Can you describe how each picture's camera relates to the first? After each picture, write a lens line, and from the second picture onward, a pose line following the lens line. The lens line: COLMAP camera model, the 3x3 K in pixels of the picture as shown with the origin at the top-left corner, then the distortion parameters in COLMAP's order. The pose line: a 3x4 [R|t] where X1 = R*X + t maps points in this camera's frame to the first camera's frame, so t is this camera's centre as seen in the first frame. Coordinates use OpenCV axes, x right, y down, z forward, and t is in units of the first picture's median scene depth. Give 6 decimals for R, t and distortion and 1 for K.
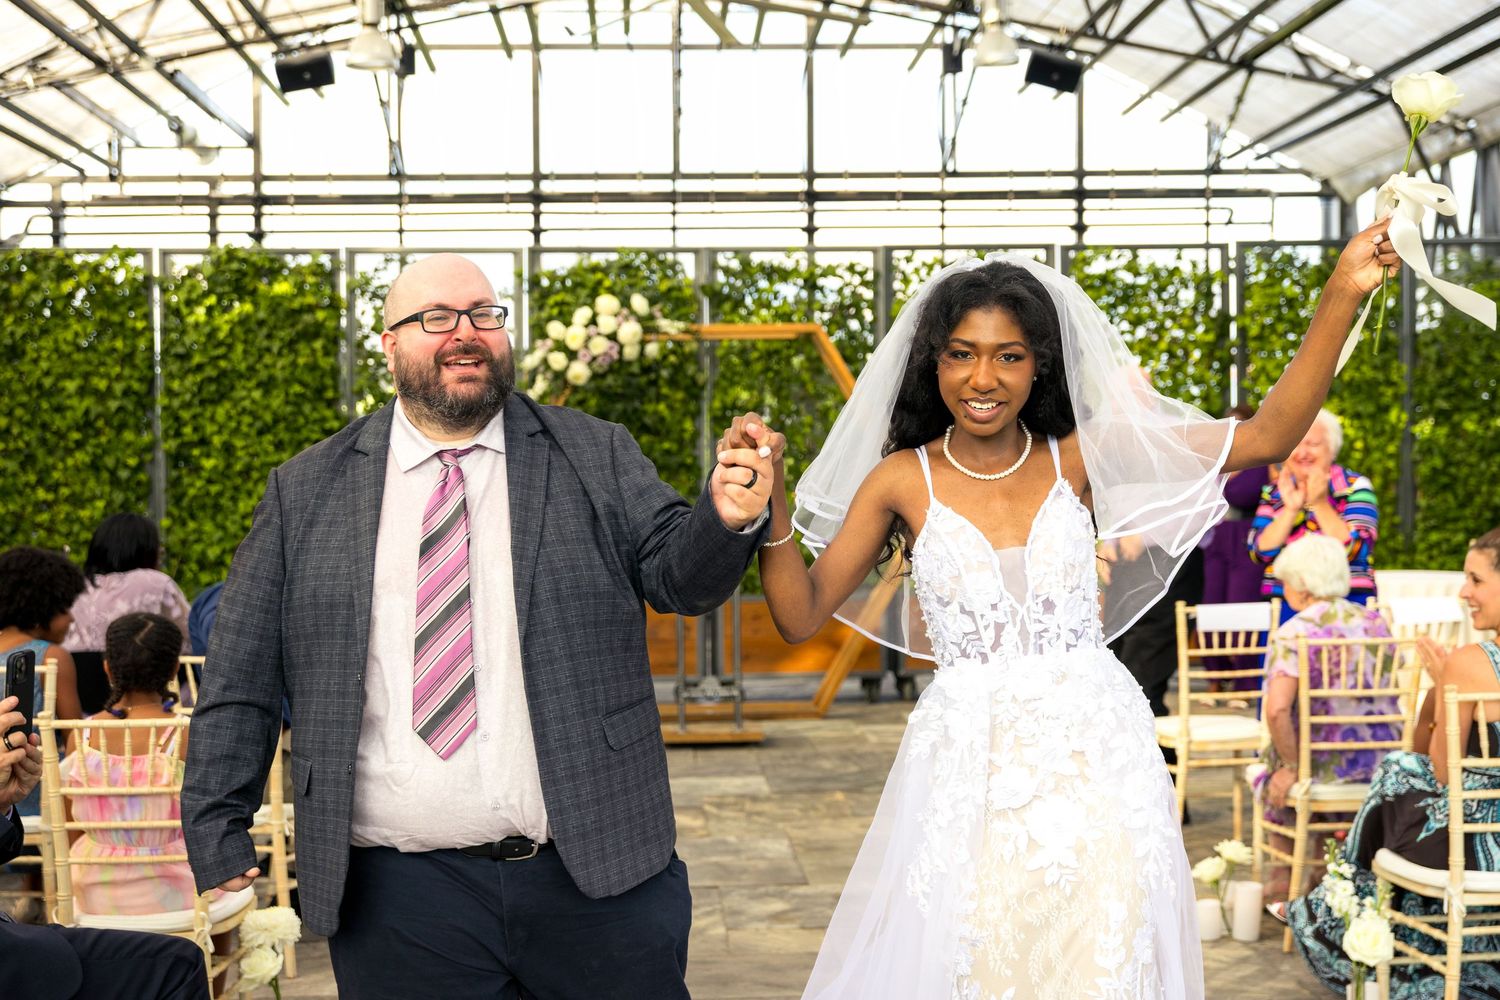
lens RADIAL K [[1952.6, 0, 750.0], [0, 1952.6, 500.0], [0, 0, 1]] dist [-0.006822, 0.034387]
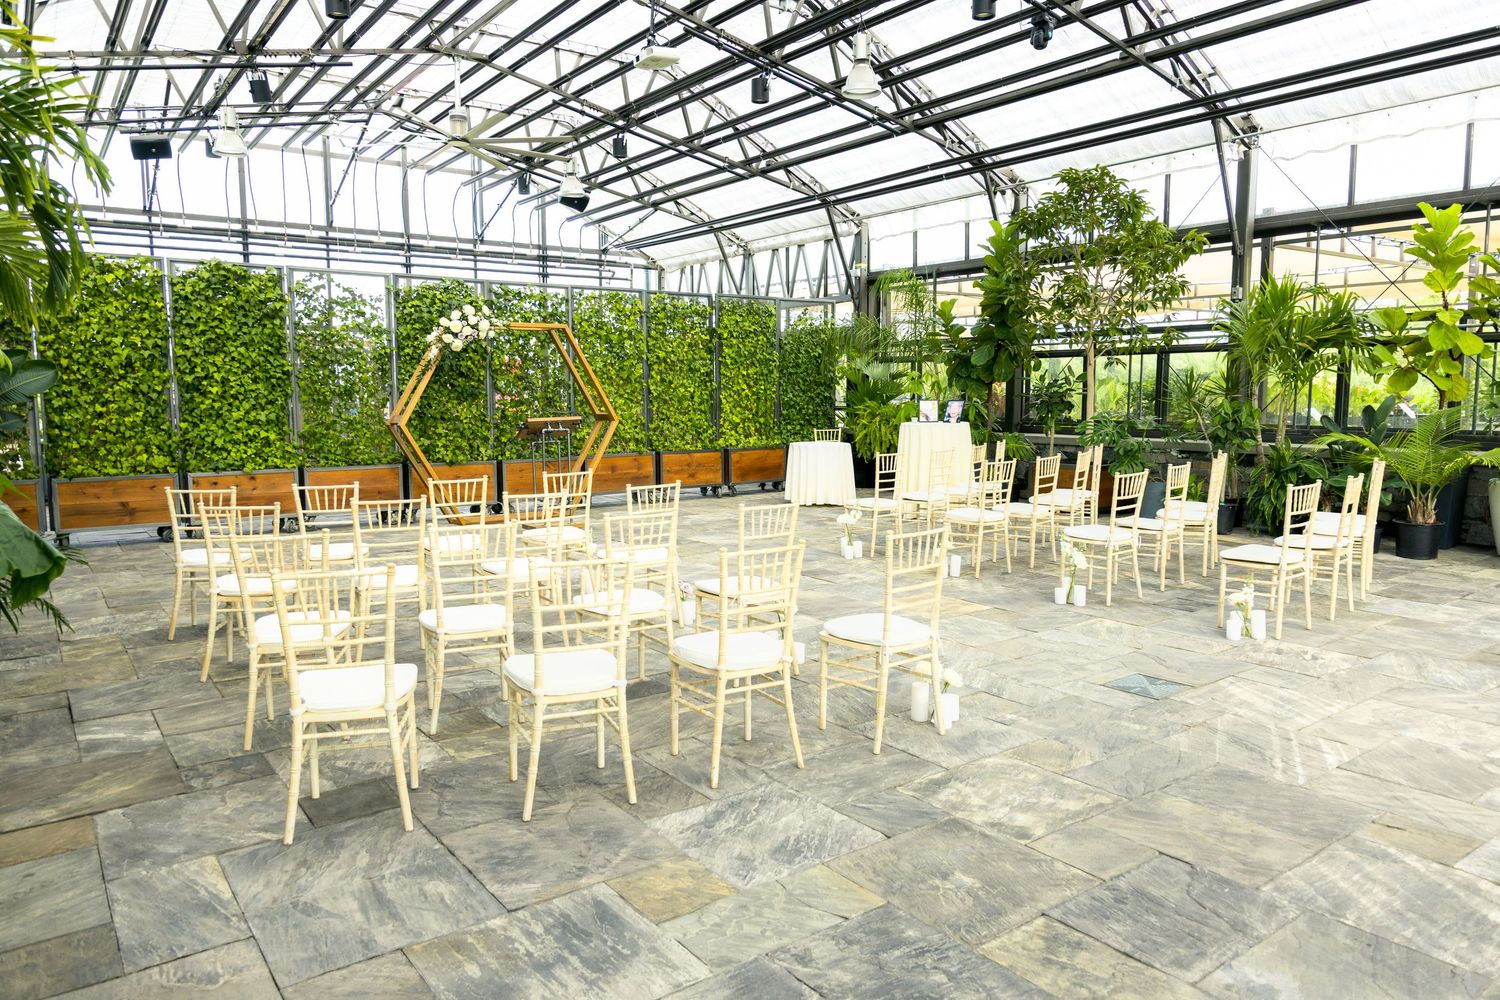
lens RADIAL K [[1011.1, 0, 750.0], [0, 1011.1, 500.0], [0, 0, 1]] dist [0.005091, -0.000664]
pose [[0.838351, -0.047584, 0.543049, -0.367776], [0.000496, 0.996249, 0.086530, 0.000726], [-0.545130, -0.072273, 0.835231, 0.002734]]
